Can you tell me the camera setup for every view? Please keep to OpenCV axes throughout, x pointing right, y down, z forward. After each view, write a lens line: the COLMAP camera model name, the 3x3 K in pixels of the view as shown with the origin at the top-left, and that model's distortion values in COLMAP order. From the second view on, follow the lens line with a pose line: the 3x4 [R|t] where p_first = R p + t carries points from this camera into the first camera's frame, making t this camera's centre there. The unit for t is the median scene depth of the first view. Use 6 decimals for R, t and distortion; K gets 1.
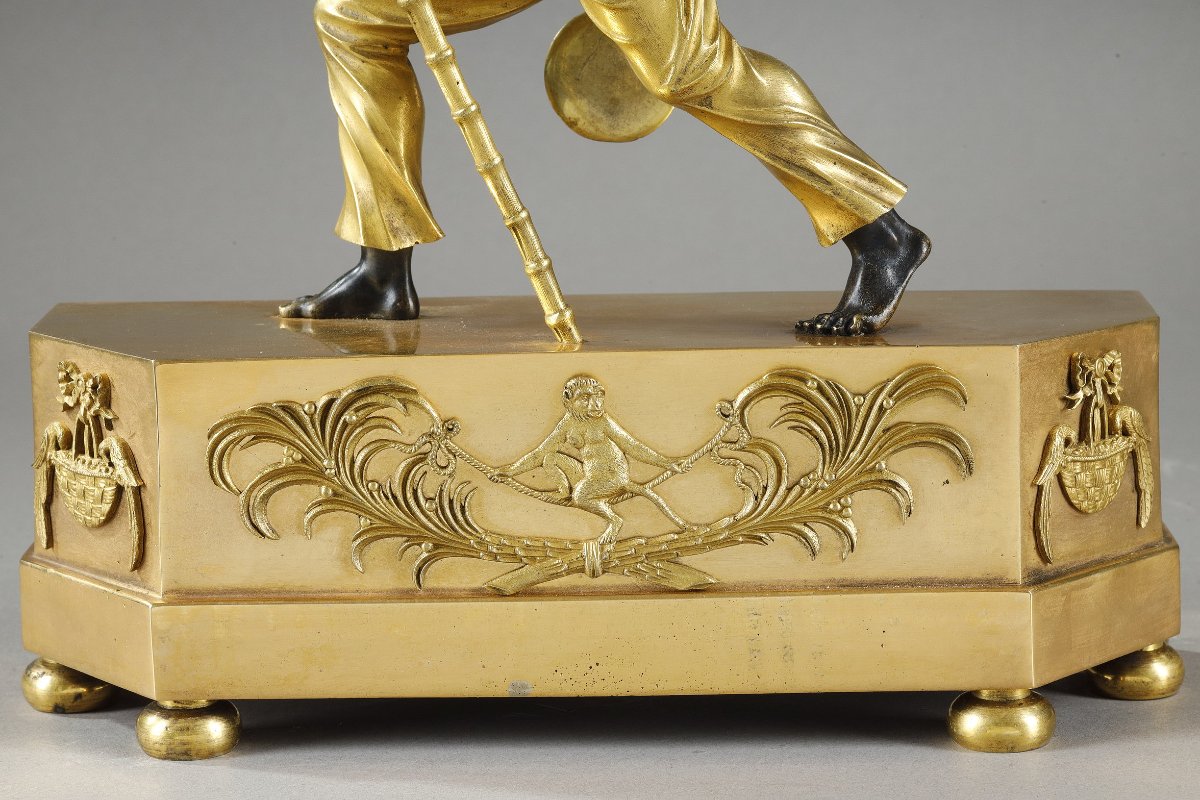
lens RADIAL K [[3425.0, 0, 600.3], [0, 3425.0, 404.3], [0, 0, 1]] dist [0.041328, 0.000000]
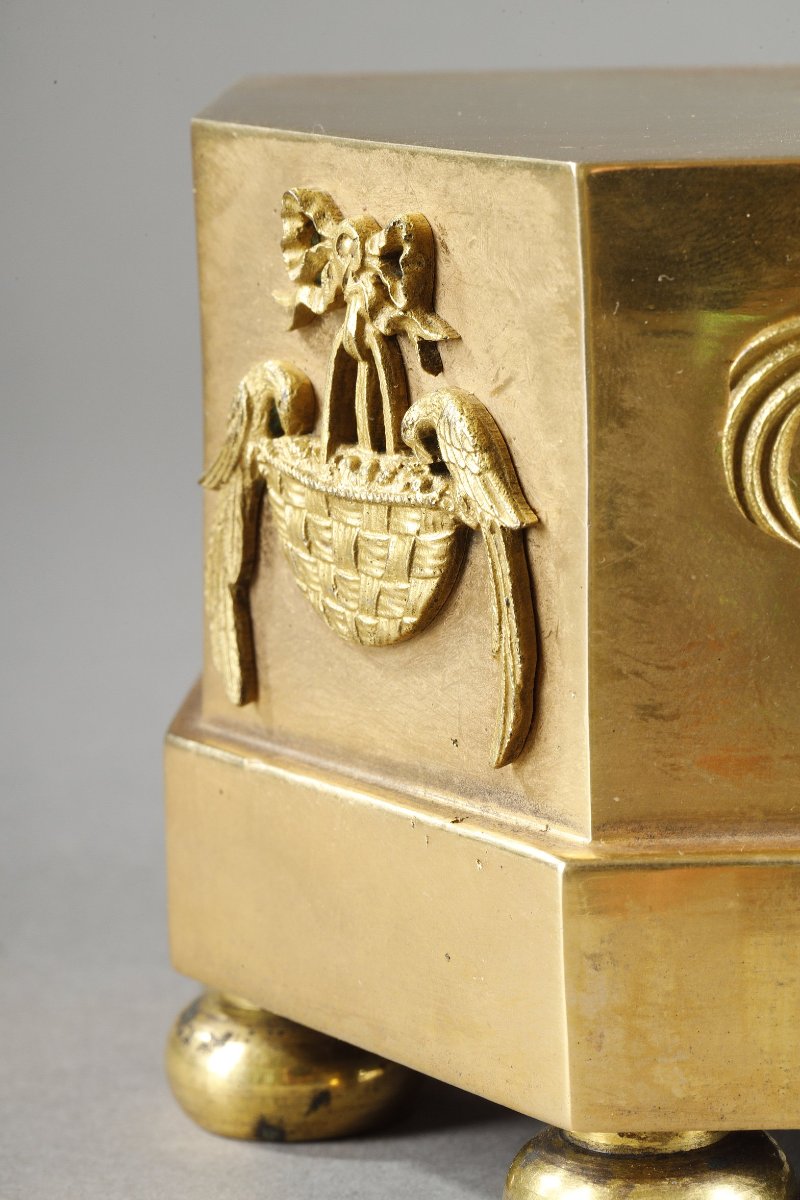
lens RADIAL K [[3425.0, 0, 398.7], [0, 3425.0, 600.6], [0, 0, 1]] dist [0.041328, 0.000000]
pose [[0.999649, -0.000127, -0.026476, -0.136458], [0.000309, 0.999977, 0.006841, 0.028673], [0.026474, -0.006846, 0.999626, 0.638181]]
